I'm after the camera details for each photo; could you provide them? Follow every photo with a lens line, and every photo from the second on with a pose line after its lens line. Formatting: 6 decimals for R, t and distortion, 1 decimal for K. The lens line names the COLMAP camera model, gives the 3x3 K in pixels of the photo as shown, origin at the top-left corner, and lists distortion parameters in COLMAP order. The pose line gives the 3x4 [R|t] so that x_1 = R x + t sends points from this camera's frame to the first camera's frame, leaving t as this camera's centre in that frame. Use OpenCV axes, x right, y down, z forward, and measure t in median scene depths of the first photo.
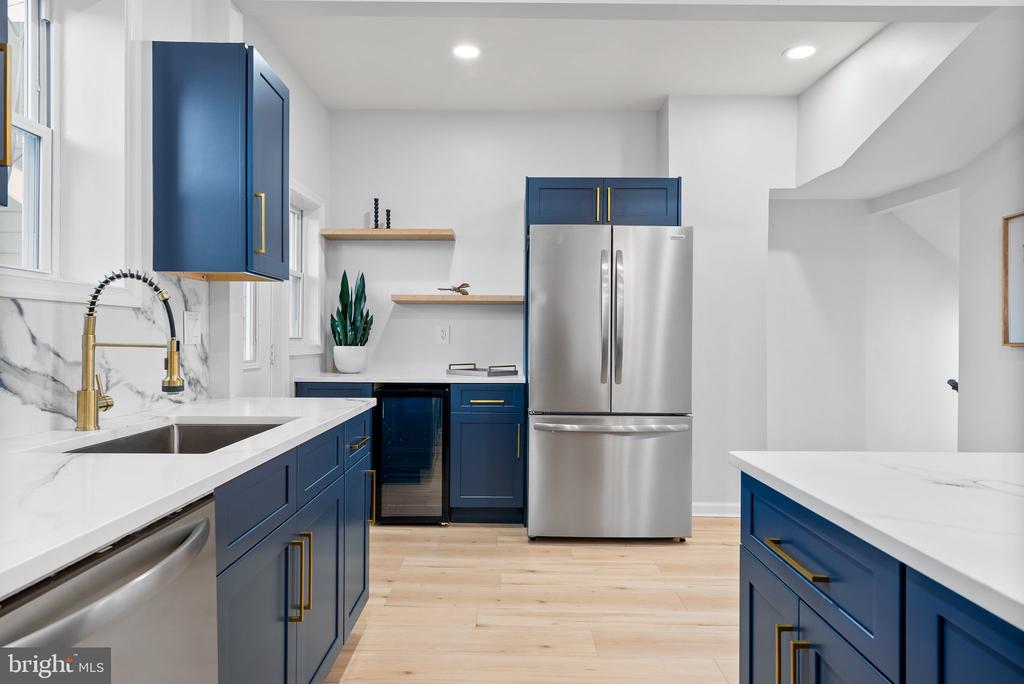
lens RADIAL K [[615.9, 0, 510.7], [0, 615.9, 340.2], [0, 0, 1]] dist [-0.001834, -0.000215]
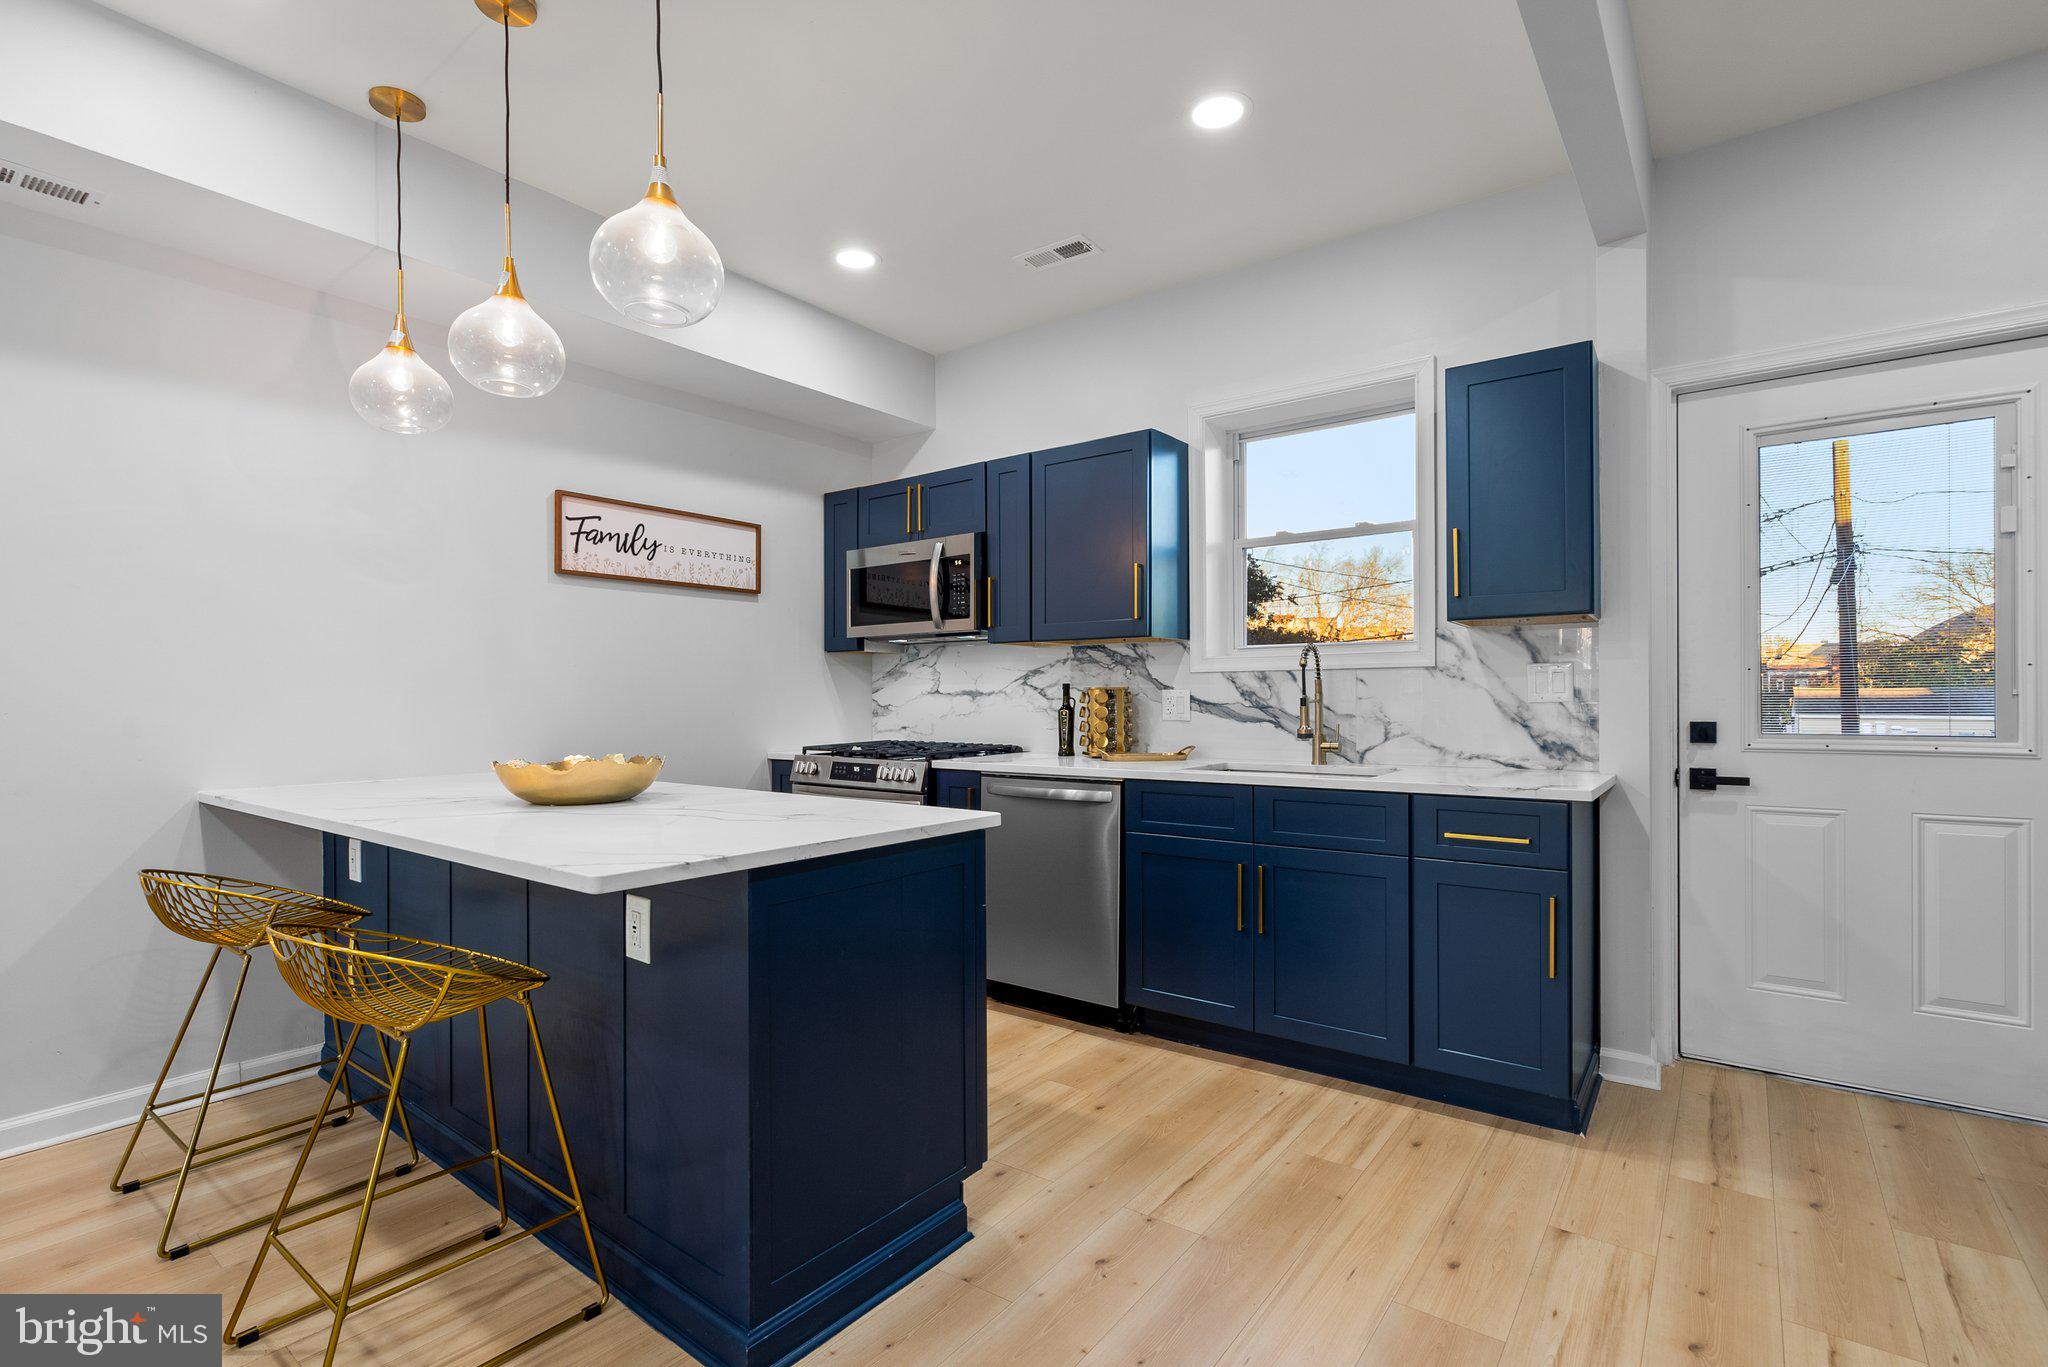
lens RADIAL K [[937.0, 0, 1022.5], [0, 937.0, 692.3], [0, 0, 1]] dist [0.000068, -0.000002]
pose [[-0.599294, -0.006294, -0.800504, 1.058407], [-0.001219, 0.999975, -0.006949, 0.002877], [0.800528, -0.003188, -0.599287, 1.337114]]
